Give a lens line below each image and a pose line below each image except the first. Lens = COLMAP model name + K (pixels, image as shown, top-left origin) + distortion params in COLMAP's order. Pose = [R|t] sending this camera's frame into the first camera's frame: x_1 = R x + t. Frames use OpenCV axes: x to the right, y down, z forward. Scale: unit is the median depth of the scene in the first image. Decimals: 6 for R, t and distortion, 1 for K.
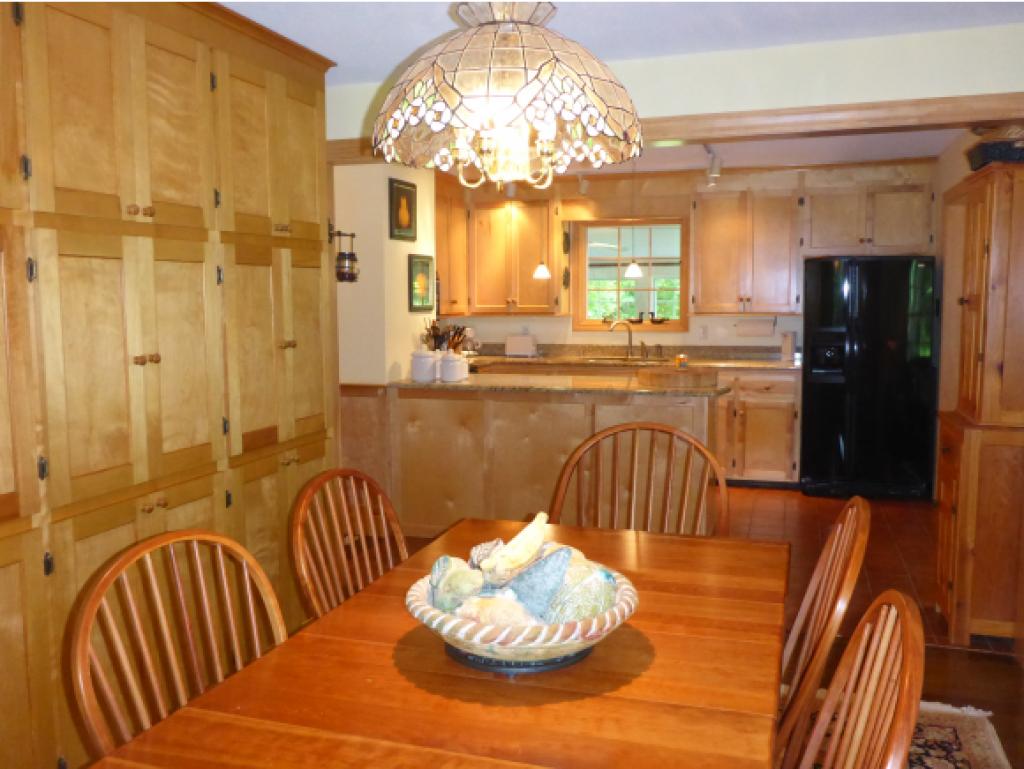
lens RADIAL K [[865.2, 0, 504.6], [0, 865.2, 378.1], [0, 0, 1]] dist [-0.023619, -0.006730]
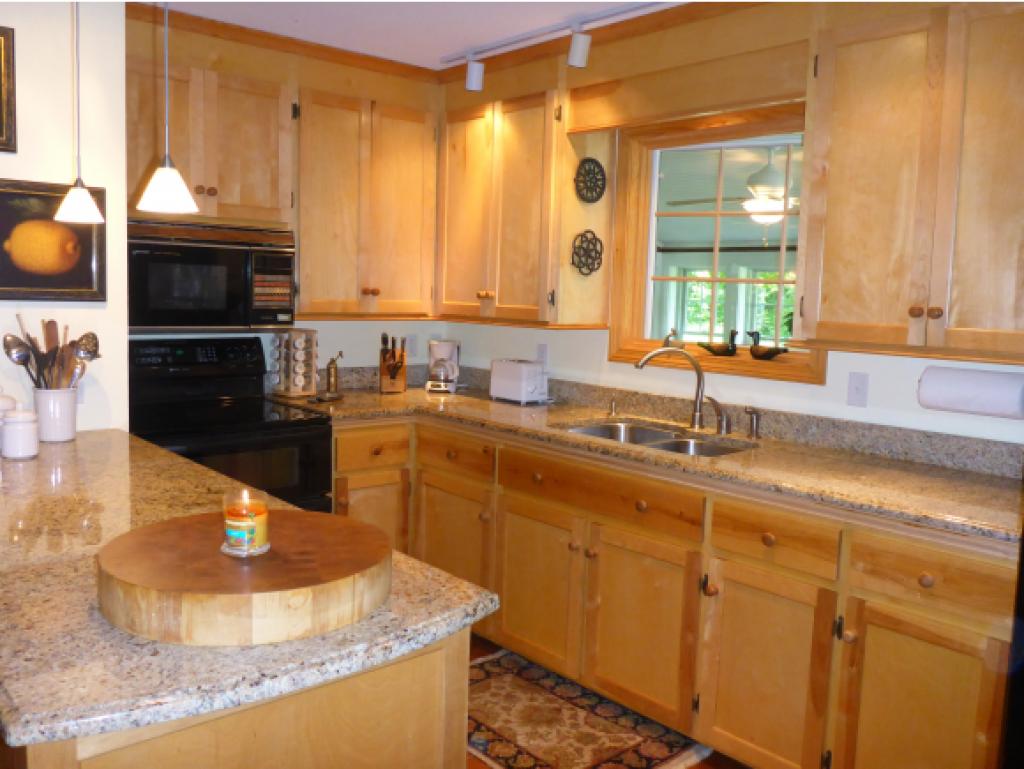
lens RADIAL K [[865.2, 0, 512.7], [0, 865.2, 380.7], [0, 0, 1]] dist [-0.023619, -0.006730]
pose [[0.867910, 0.087830, -0.488895, 0.281722], [-0.087010, 0.995907, 0.024451, -0.051606], [0.489041, 0.021317, 0.872000, 0.556257]]
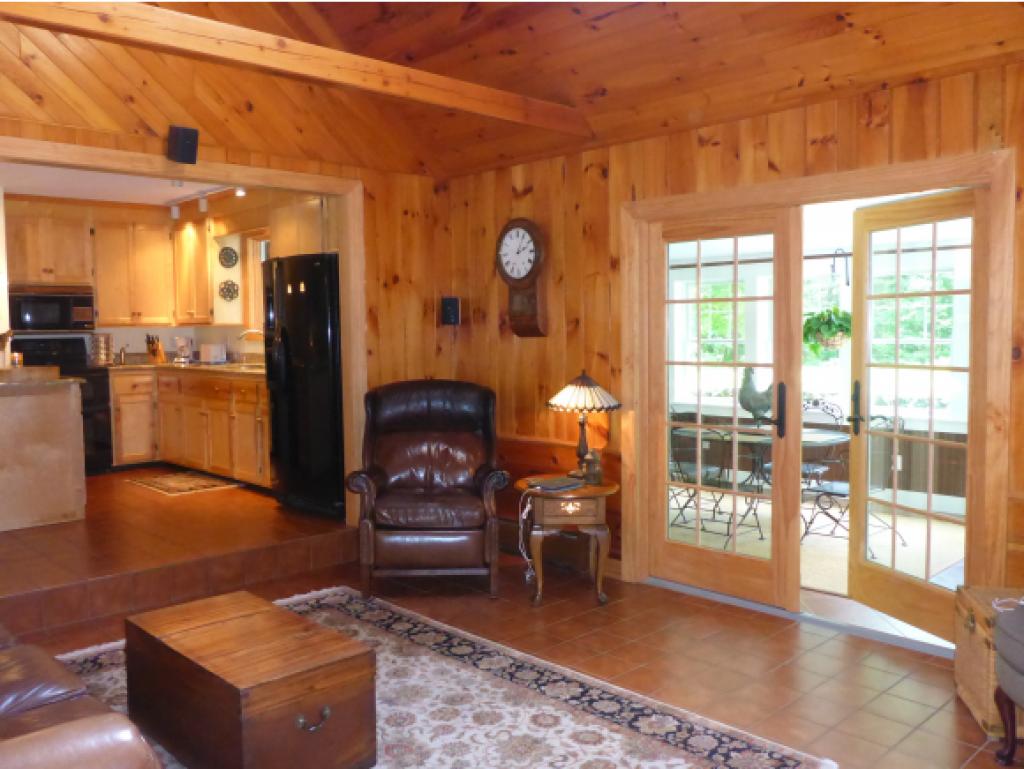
lens RADIAL K [[865.2, 0, 512.3], [0, 865.2, 387.7], [0, 0, 1]] dist [-0.023619, -0.006730]
pose [[0.885696, 0.029940, -0.463299, 0.882591], [-0.039782, 0.999142, -0.011485, 0.002911], [0.462558, 0.028603, 0.886128, 0.222356]]
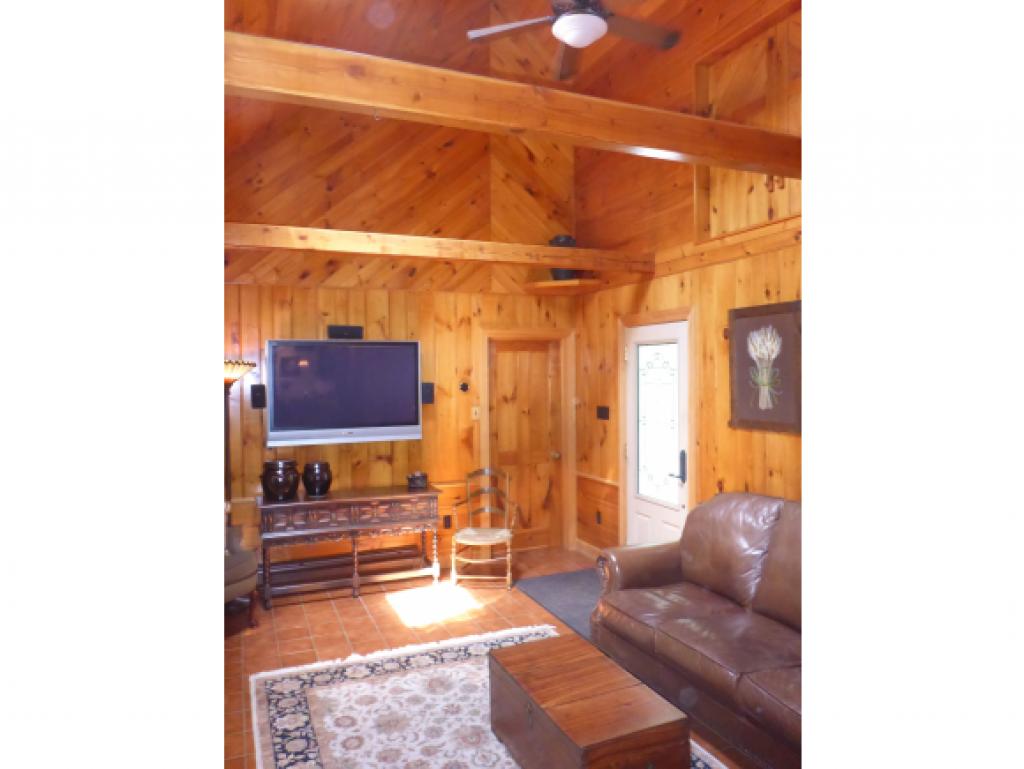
lens RADIAL K [[652.1, 0, 519.6], [0, 652.1, 381.5], [0, 0, 1]] dist [-0.037254, 0.001496]
pose [[-0.672950, 0.006581, 0.739659, 0.337337], [0.088686, 0.993465, 0.071849, -0.084094], [-0.734352, 0.113948, -0.669136, 0.775303]]
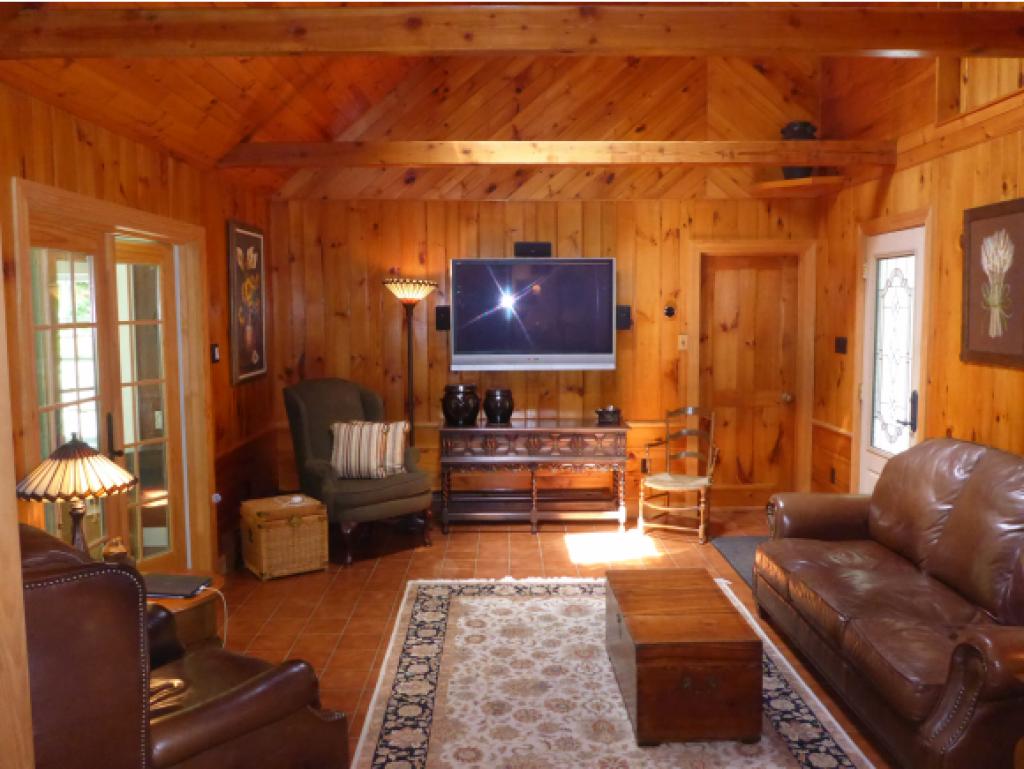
lens RADIAL K [[865.2, 0, 509.1], [0, 865.2, 384.3], [0, 0, 1]] dist [-0.023619, -0.006730]
pose [[-0.326700, -0.071060, 0.942453, 0.172220], [0.100277, 0.988935, 0.109325, -0.066939], [-0.939794, 0.130223, -0.315959, 0.746291]]
